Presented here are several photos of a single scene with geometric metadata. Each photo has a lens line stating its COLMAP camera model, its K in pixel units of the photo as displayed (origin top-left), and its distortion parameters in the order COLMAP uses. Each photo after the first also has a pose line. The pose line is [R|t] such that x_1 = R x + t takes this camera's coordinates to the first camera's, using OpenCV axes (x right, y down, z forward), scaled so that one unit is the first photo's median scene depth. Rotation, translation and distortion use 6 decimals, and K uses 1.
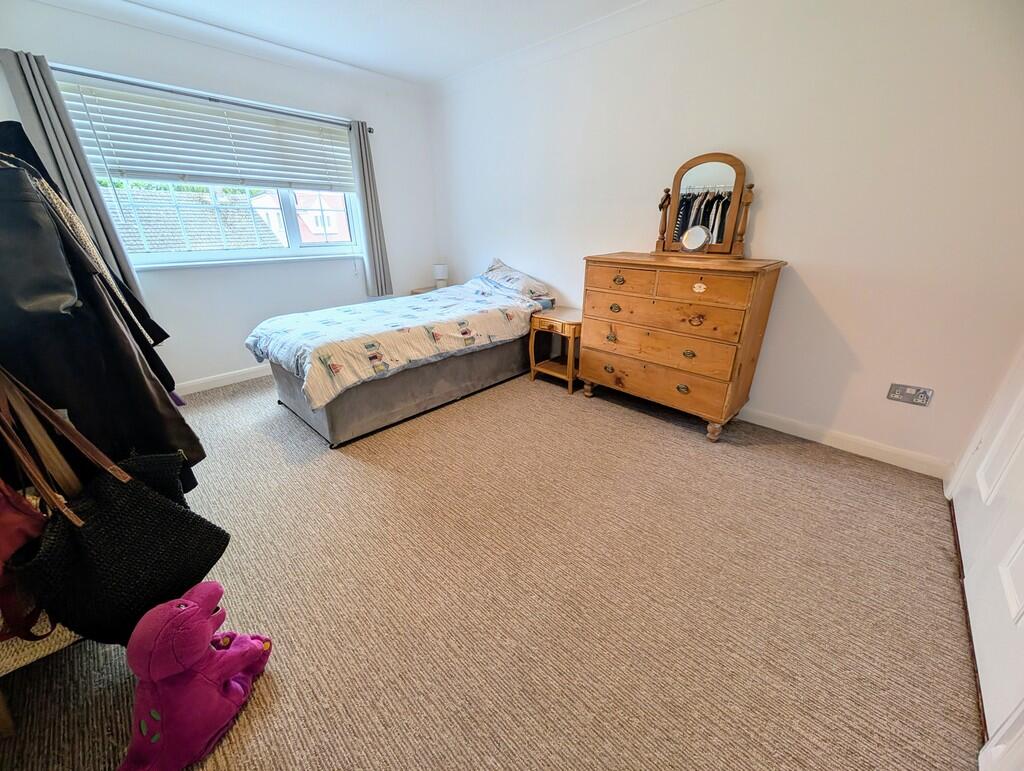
lens RADIAL K [[389.9, 0, 513.7], [0, 389.9, 386.2], [0, 0, 1]] dist [0.002326, 0.000212]
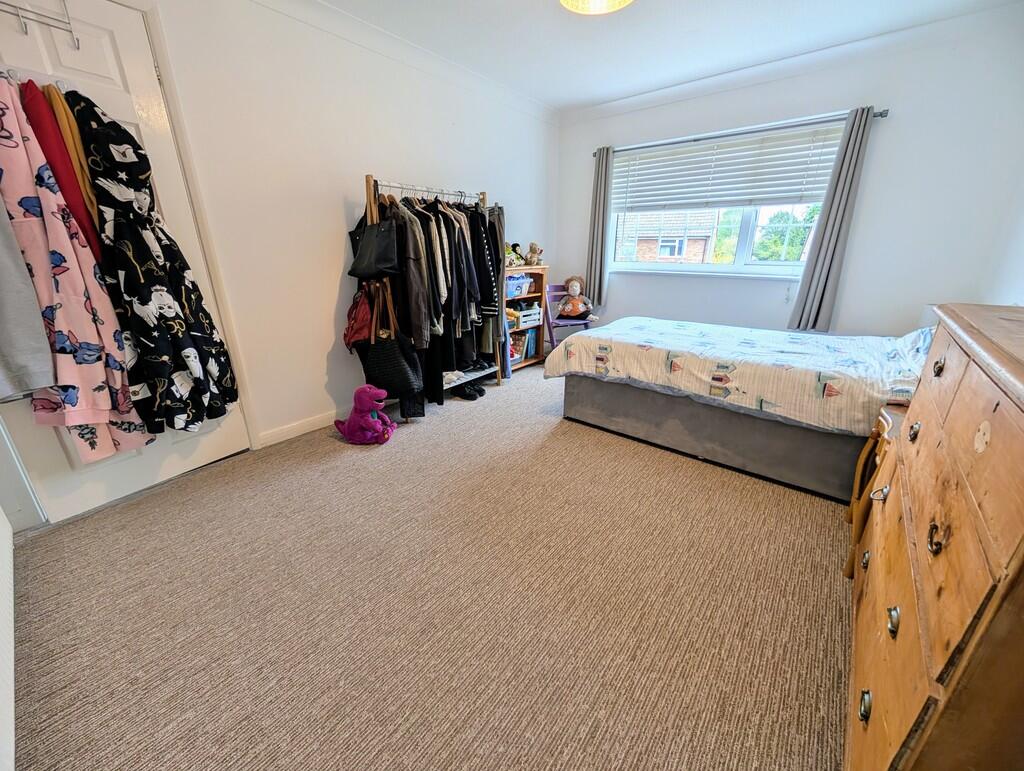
lens RADIAL K [[389.9, 0, 511.4], [0, 389.9, 382.3], [0, 0, 1]] dist [0.002326, 0.000212]
pose [[0.062185, 0.327104, -0.942940, 0.561049], [-0.382214, 0.880551, 0.280255, -0.189062], [0.921979, 0.342977, 0.179781, 0.499061]]
